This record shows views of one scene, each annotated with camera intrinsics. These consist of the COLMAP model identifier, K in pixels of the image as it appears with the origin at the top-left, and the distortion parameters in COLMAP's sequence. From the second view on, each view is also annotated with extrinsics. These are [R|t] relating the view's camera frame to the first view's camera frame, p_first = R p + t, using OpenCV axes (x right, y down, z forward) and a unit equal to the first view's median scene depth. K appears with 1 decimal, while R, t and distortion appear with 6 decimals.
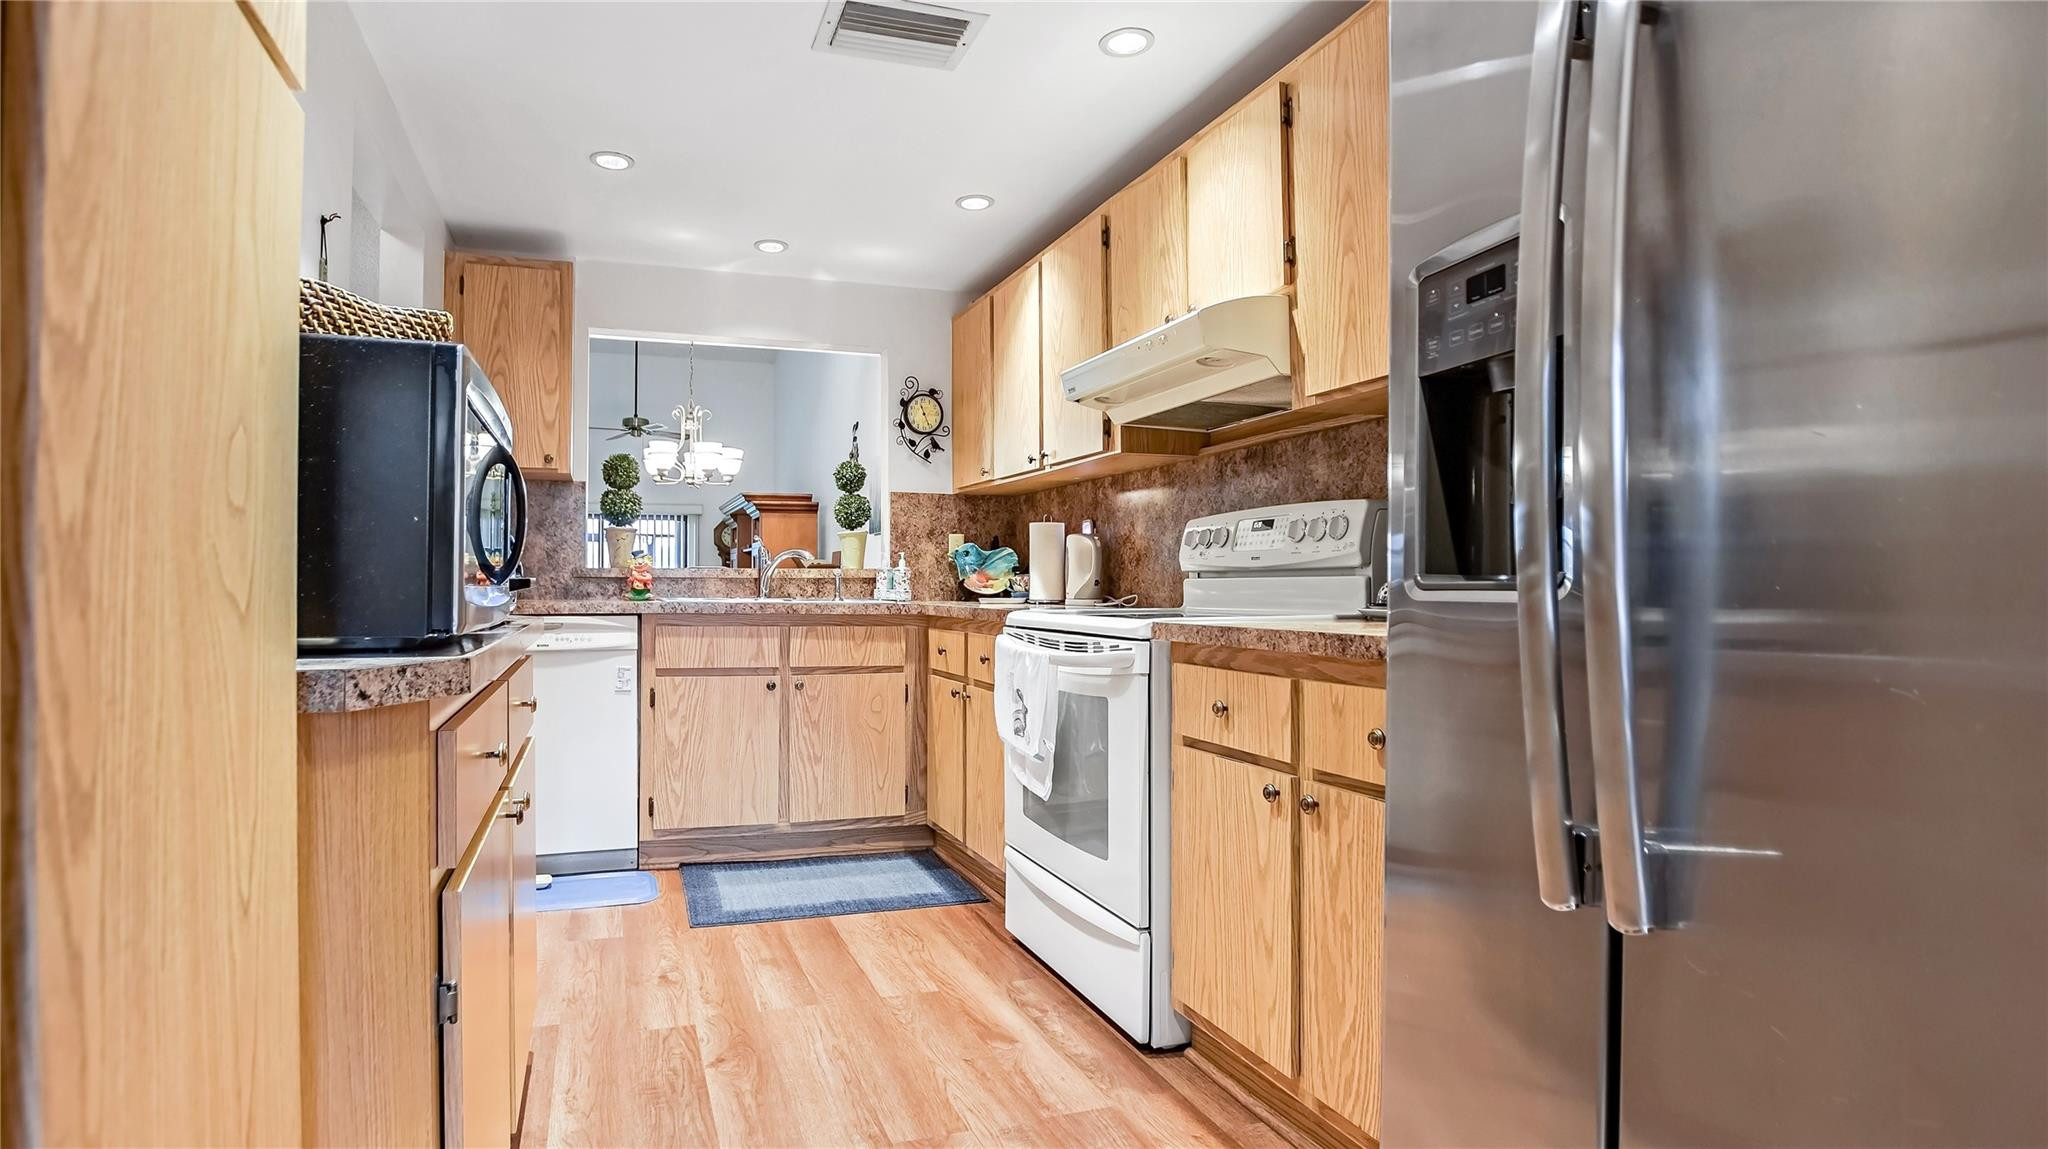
lens RADIAL K [[1190.3, 0, 1024.8], [0, 1190.3, 576.3], [0, 0, 1]] dist [-0.000137, -0.000098]
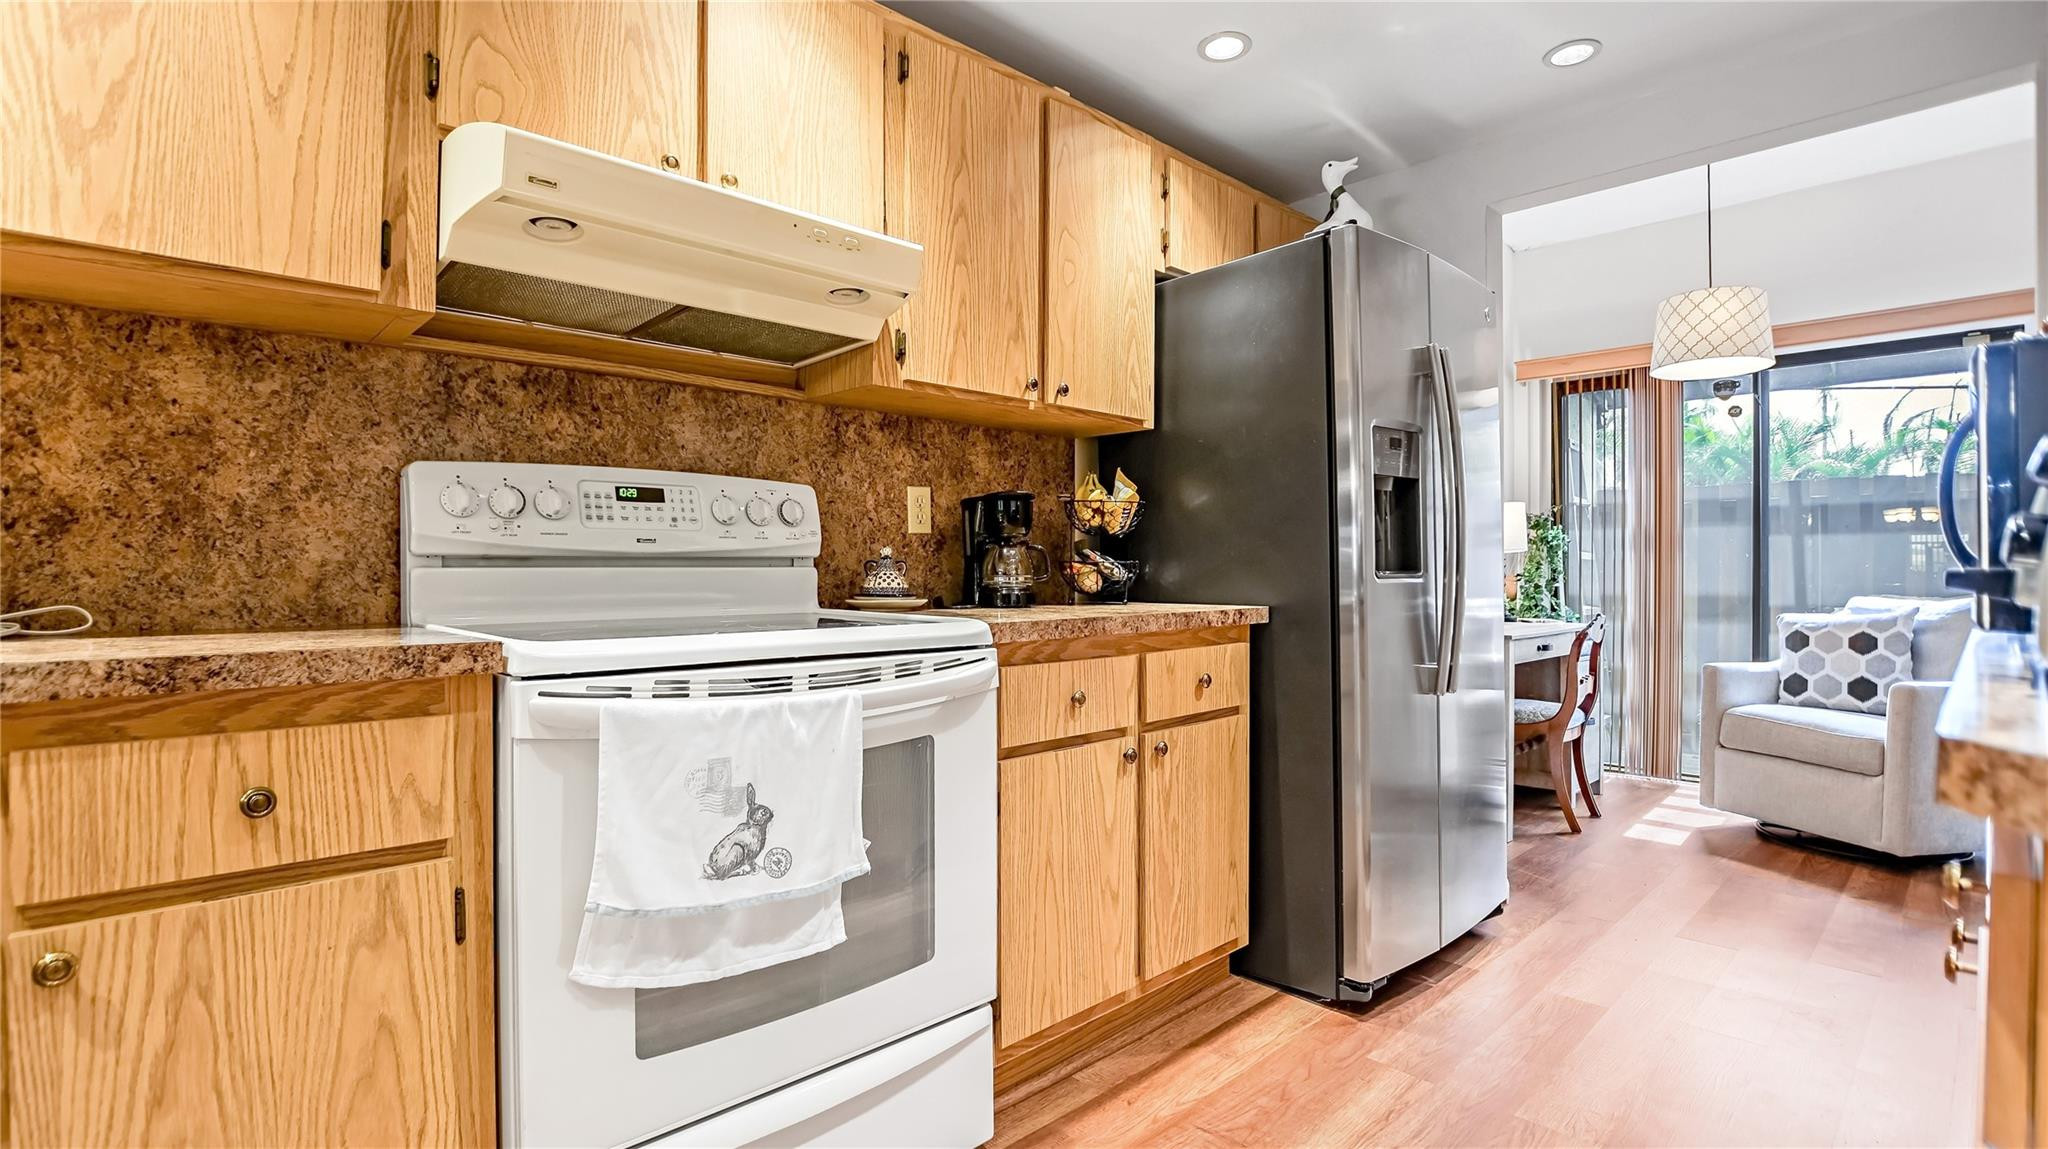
lens RADIAL K [[948.3, 0, 1026.1], [0, 948.3, 568.1], [0, 0, 1]] dist [-0.013237, -0.000120]
pose [[-0.409794, 0.000040, 0.912178, -0.531329], [-0.006629, 0.999973, -0.003022, 0.001849], [-0.912154, -0.007285, -0.409783, 1.312158]]
